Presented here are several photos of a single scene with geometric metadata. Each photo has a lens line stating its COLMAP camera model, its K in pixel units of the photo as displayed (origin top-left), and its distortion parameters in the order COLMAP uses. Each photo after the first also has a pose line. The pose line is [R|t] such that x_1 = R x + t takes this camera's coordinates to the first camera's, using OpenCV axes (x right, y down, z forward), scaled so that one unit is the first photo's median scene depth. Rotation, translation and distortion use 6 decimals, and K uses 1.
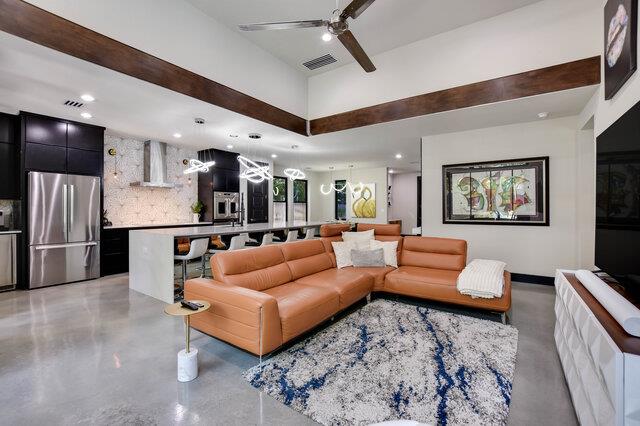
lens RADIAL K [[282.3, 0, 317.9], [0, 282.3, 210.5], [0, 0, 1]] dist [-0.014275, 0.002545]
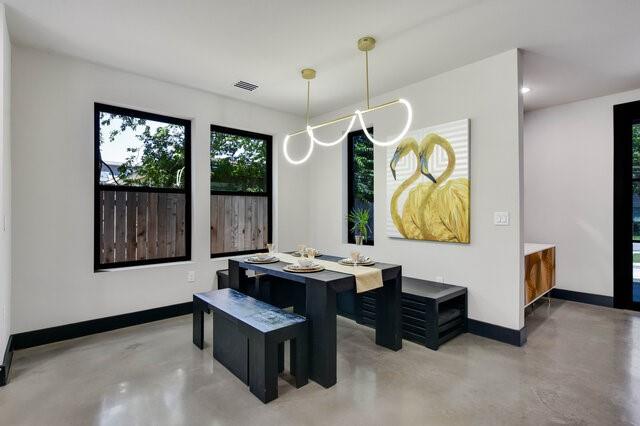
lens RADIAL K [[315.0, 0, 318.5], [0, 315.0, 215.3], [0, 0, 1]] dist [-0.009200, 0.000255]
pose [[0.975212, -0.002115, -0.221263, 0.257795], [0.003107, 0.999987, 0.004135, -0.007974], [0.221252, -0.004720, 0.975205, 1.346710]]
